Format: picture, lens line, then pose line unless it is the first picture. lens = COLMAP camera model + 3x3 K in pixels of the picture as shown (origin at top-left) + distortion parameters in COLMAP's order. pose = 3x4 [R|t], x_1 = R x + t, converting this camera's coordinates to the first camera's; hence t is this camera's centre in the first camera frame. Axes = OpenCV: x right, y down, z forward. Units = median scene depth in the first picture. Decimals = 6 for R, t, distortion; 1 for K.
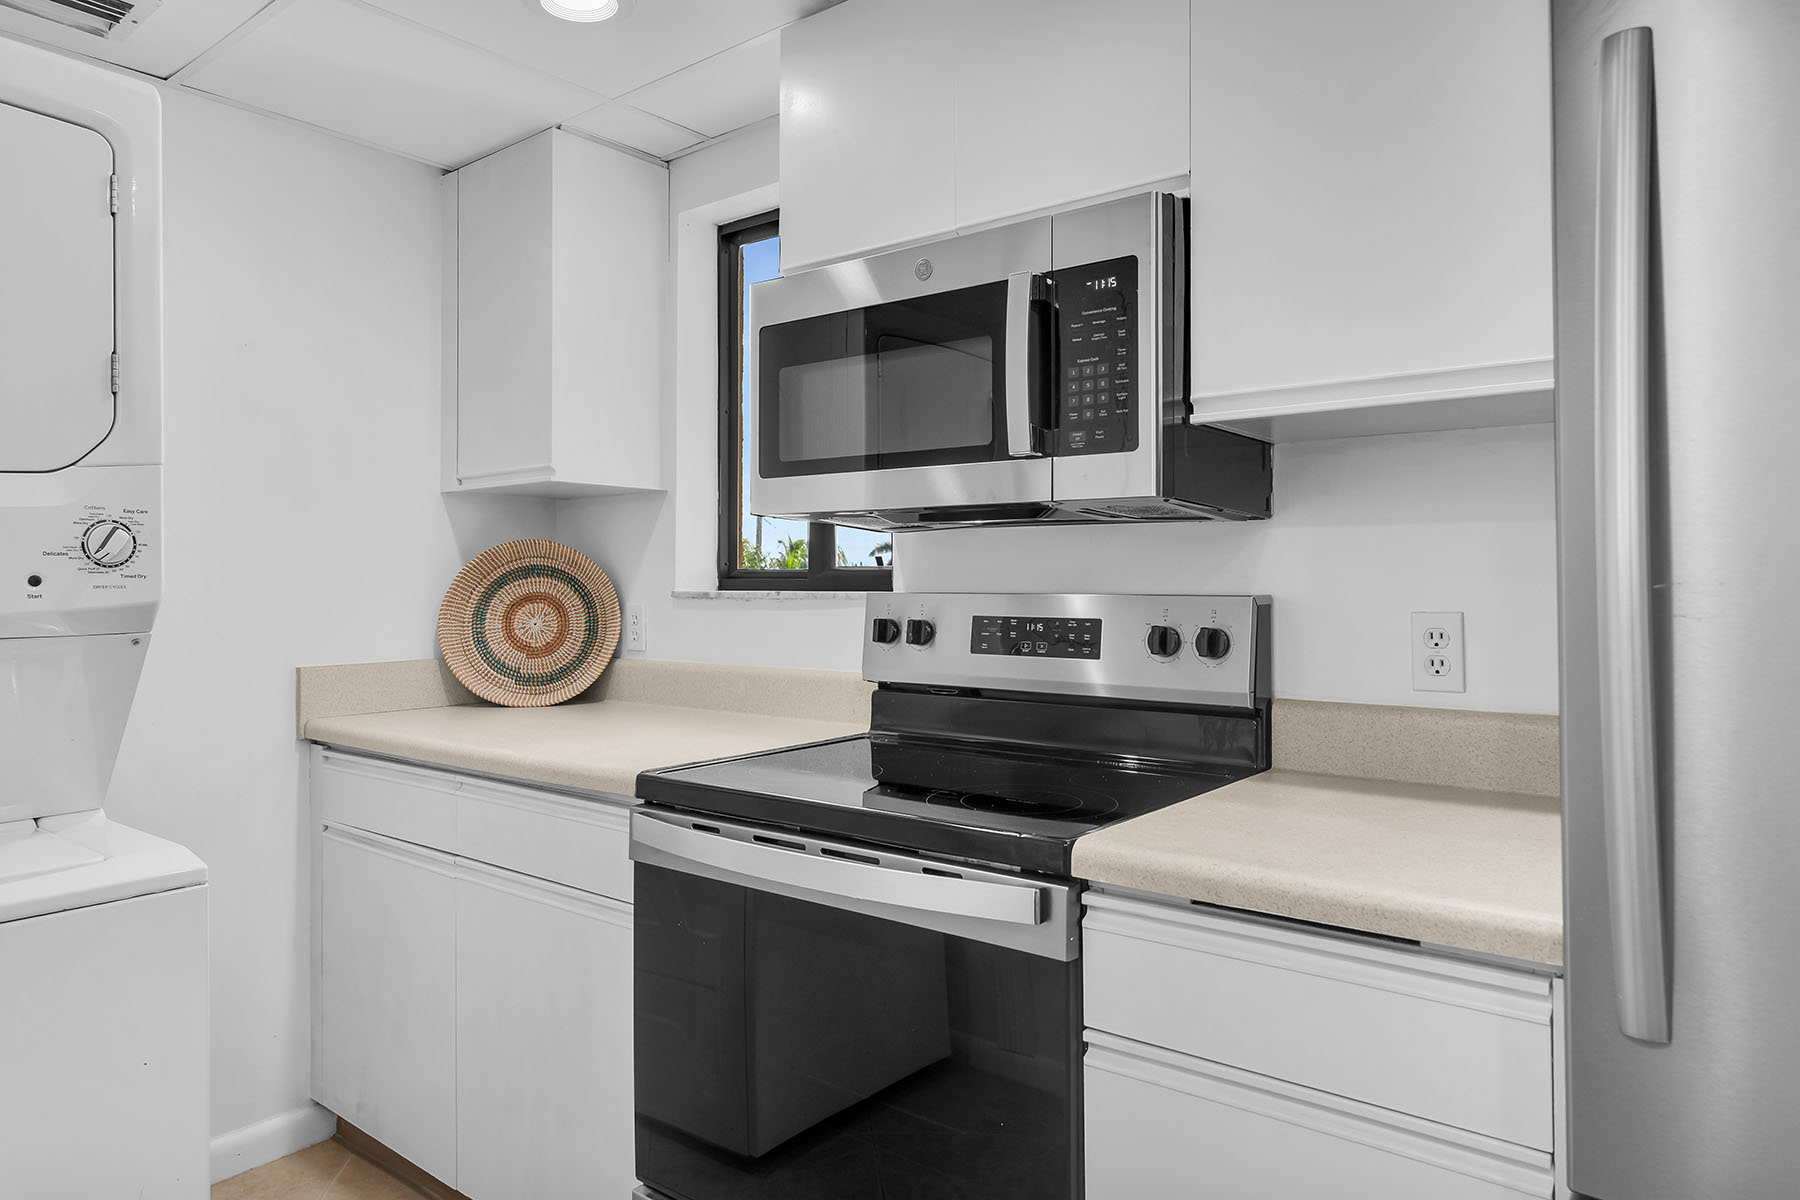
lens RADIAL K [[1105.6, 0, 881.4], [0, 1105.6, 571.3], [0, 0, 1]] dist [0.004969, 0.000840]
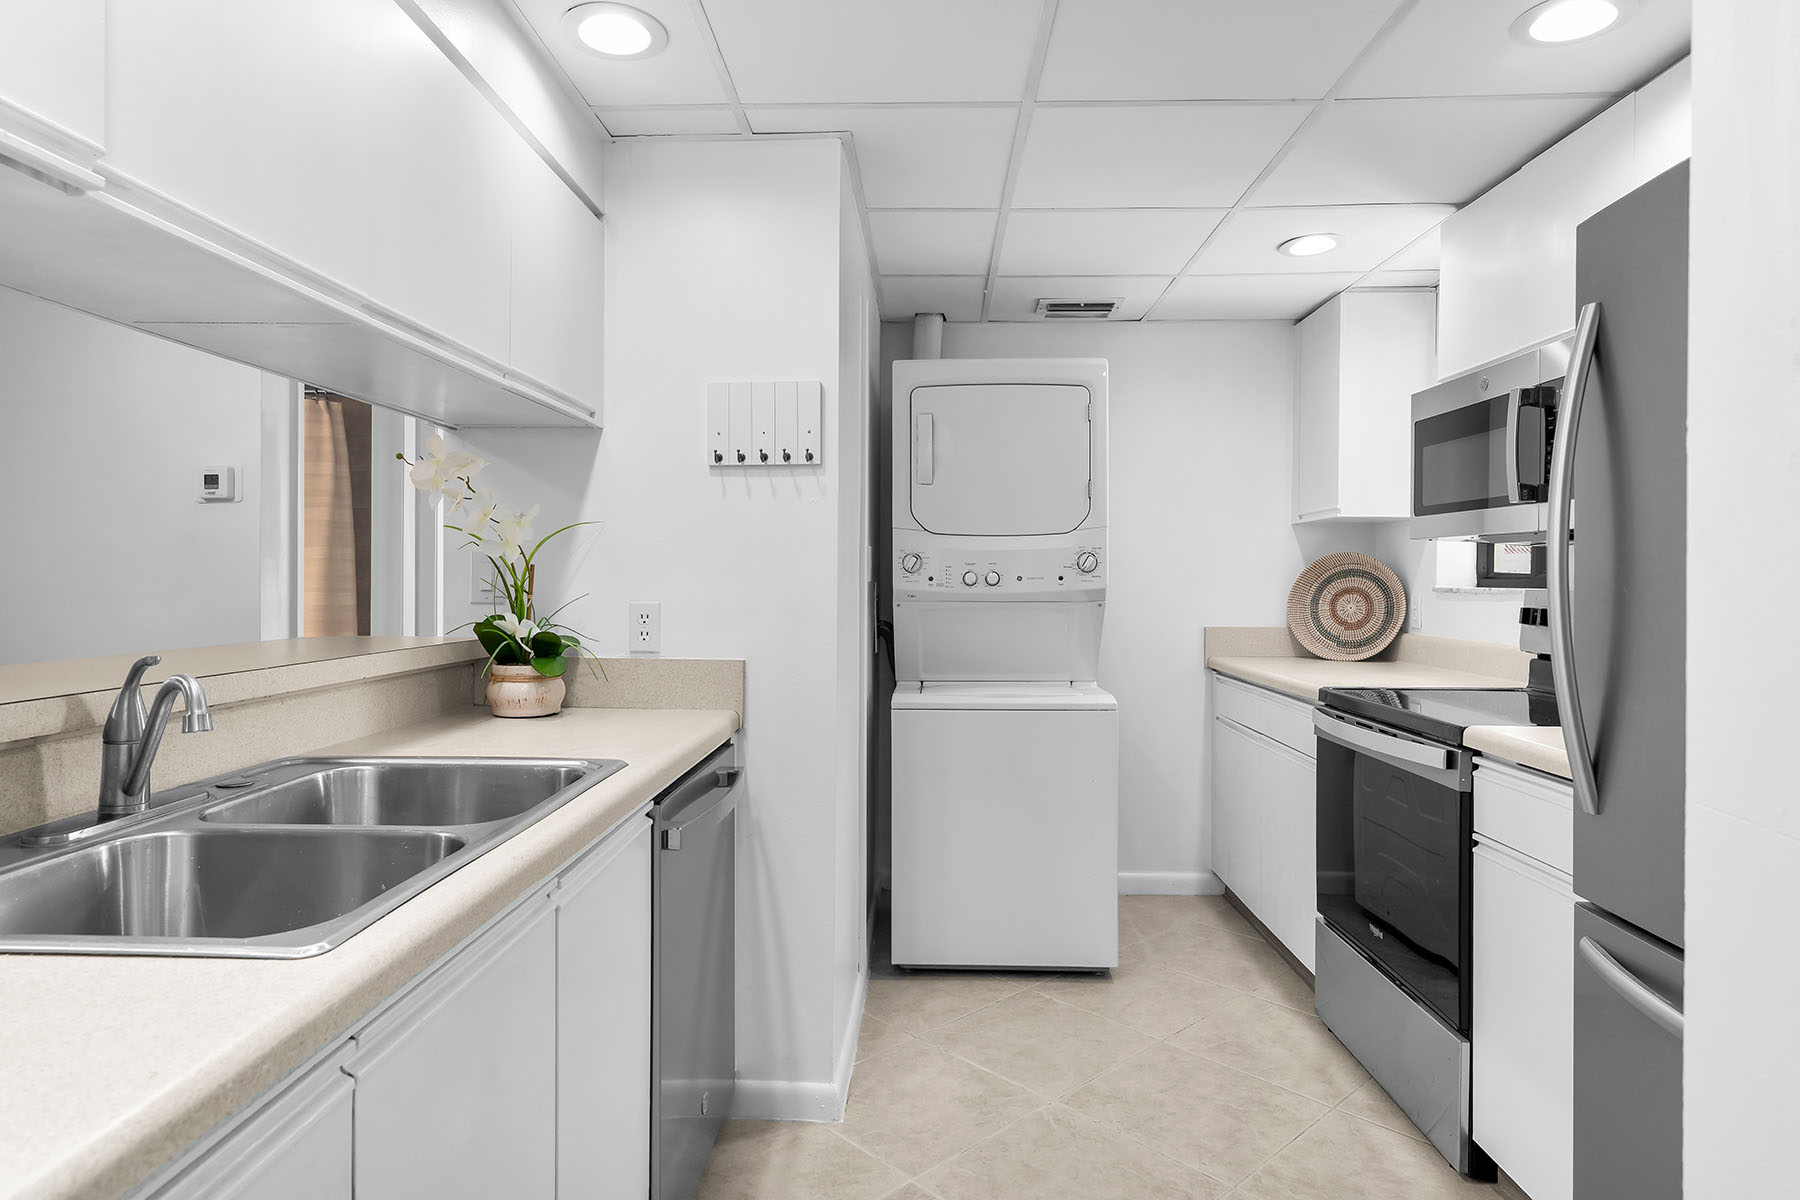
lens RADIAL K [[1005.7, 0, 897.1], [0, 1005.7, 590.8], [0, 0, 1]] dist [0.008521, 0.000102]
pose [[0.597275, 0.015396, -0.801889, 0.476891], [0.001551, 0.999792, 0.020351, -0.005563], [0.802035, -0.013399, 0.597127, -0.366550]]
